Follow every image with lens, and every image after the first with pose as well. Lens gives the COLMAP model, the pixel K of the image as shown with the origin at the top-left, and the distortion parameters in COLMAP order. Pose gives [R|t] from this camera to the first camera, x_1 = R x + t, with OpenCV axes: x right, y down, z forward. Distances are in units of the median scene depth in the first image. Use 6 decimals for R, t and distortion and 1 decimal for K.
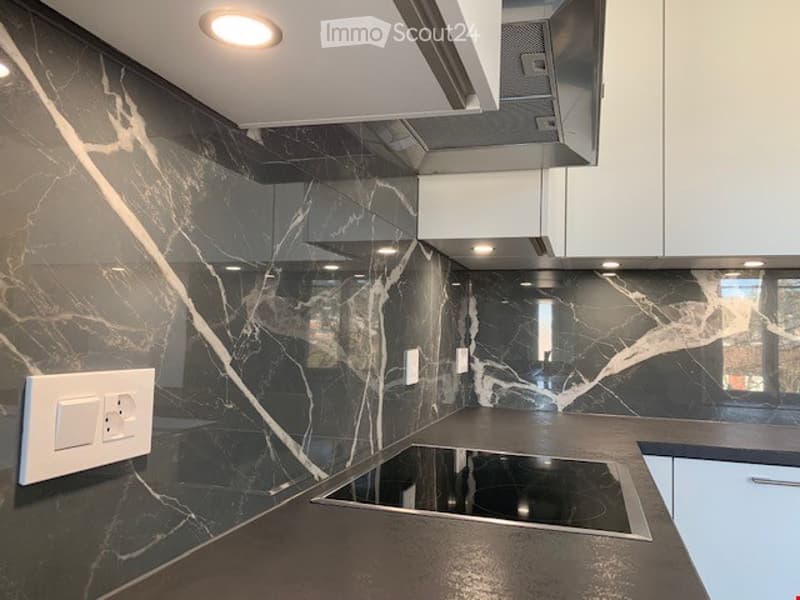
lens RADIAL K [[626.3, 0, 397.1], [0, 626.3, 299.3], [0, 0, 1]] dist [0.029741, -0.021415]
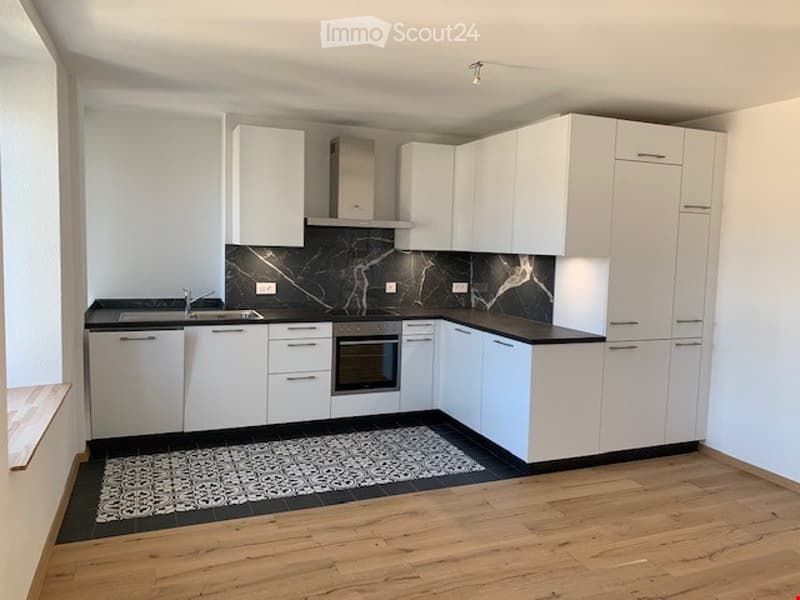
lens RADIAL K [[626.3, 0, 401.9], [0, 626.3, 299.5], [0, 0, 1]] dist [0.029741, -0.021415]
pose [[0.627053, 0.058619, -0.776768, 2.002640], [0.036829, 0.993819, 0.104729, -0.133939], [0.778105, -0.094278, 0.621019, -0.792042]]
